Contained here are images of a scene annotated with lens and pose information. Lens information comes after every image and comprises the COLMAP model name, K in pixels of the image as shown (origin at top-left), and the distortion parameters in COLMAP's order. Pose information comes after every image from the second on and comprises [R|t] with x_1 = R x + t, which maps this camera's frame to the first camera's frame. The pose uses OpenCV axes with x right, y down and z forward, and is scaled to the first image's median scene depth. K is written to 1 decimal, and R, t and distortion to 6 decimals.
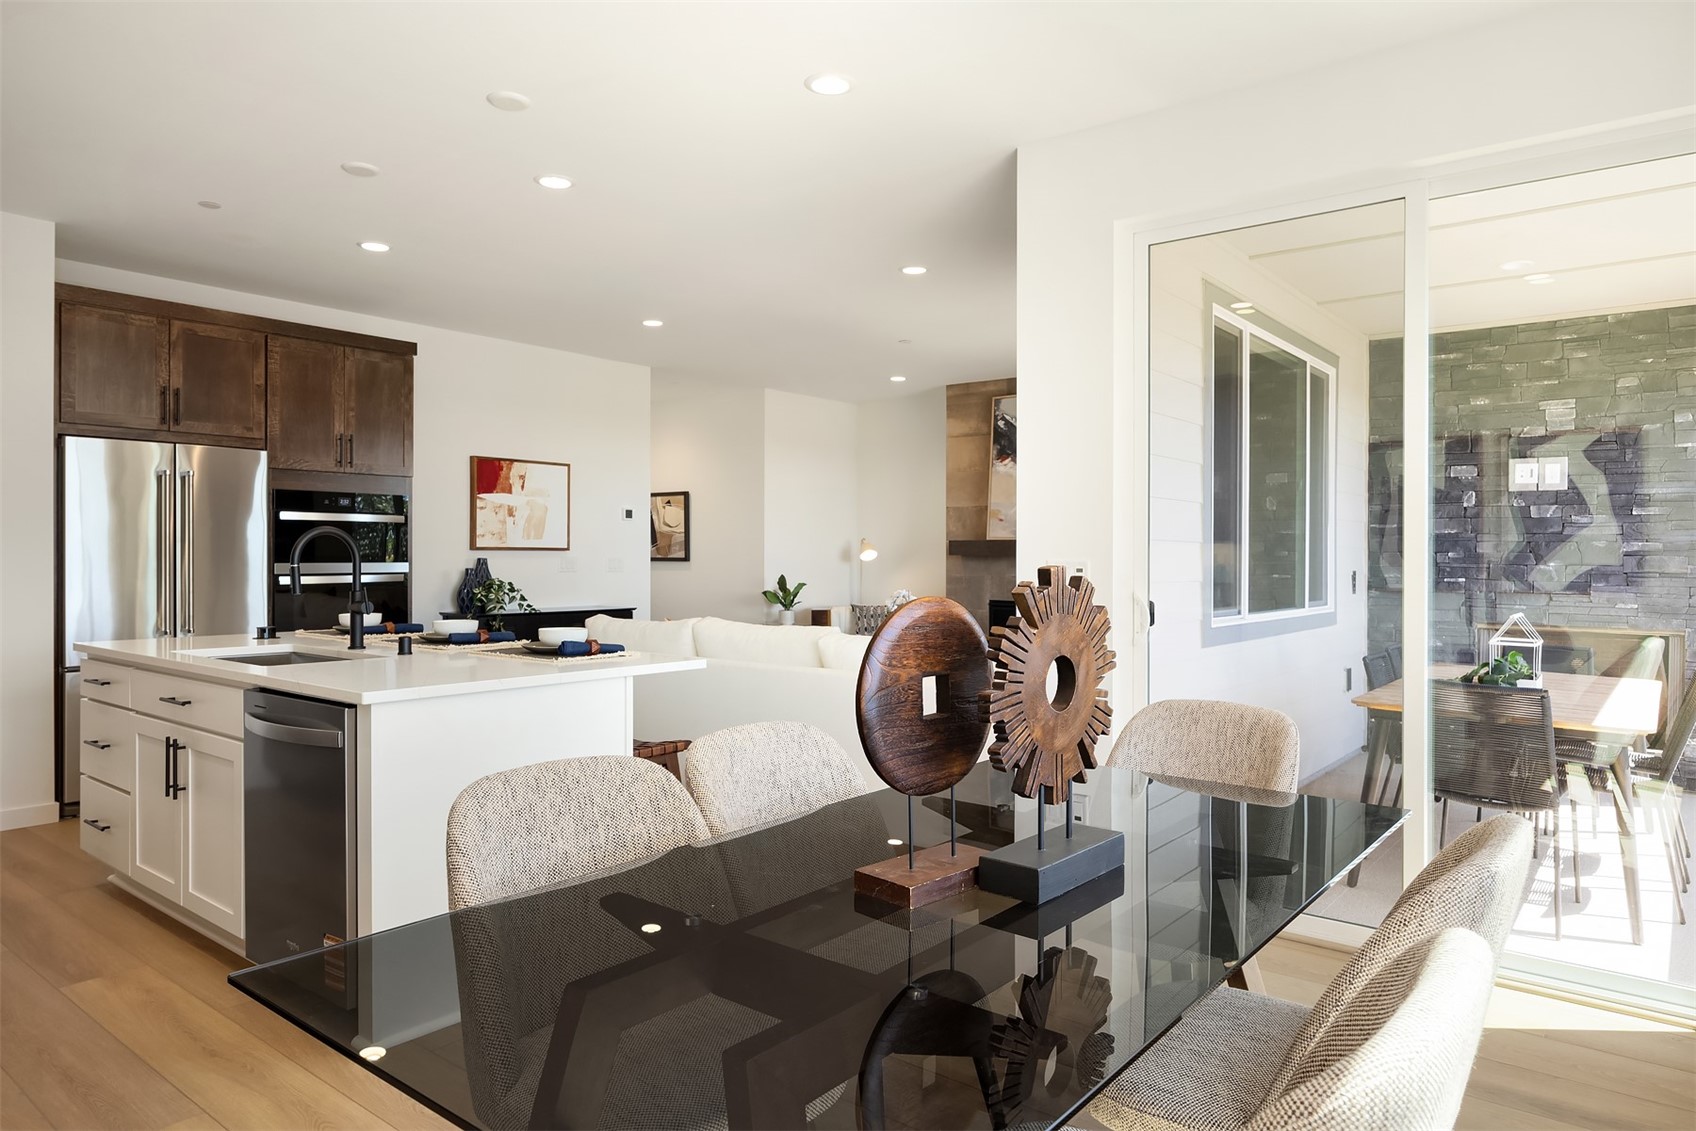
lens RADIAL K [[1072.1, 0, 845.7], [0, 1072.1, 557.4], [0, 0, 1]] dist [-0.011624, -0.001313]
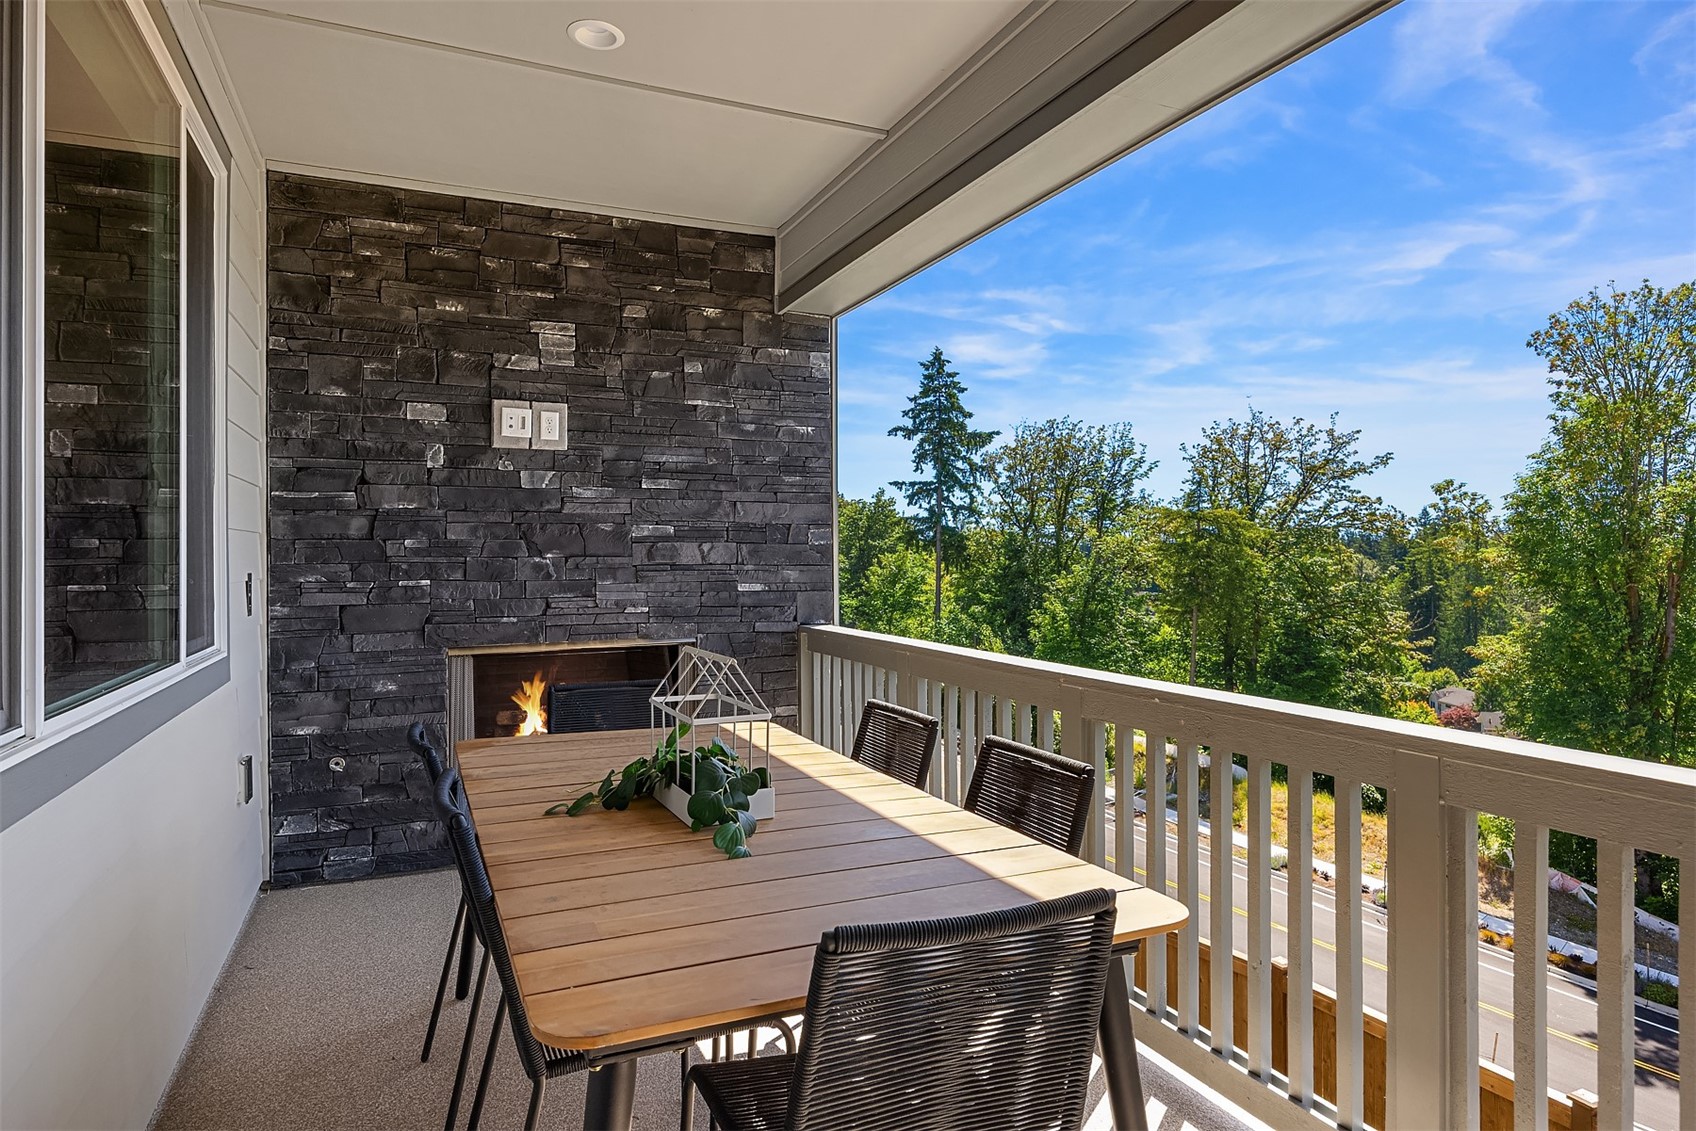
lens RADIAL K [[951.1, 0, 853.1], [0, 951.1, 548.8], [0, 0, 1]] dist [-0.020191, -0.000809]
pose [[0.440663, -0.008289, 0.897634, 0.191984], [0.012176, 0.999921, 0.003256, 0.002309], [-0.897590, 0.009495, 0.440729, 0.547286]]
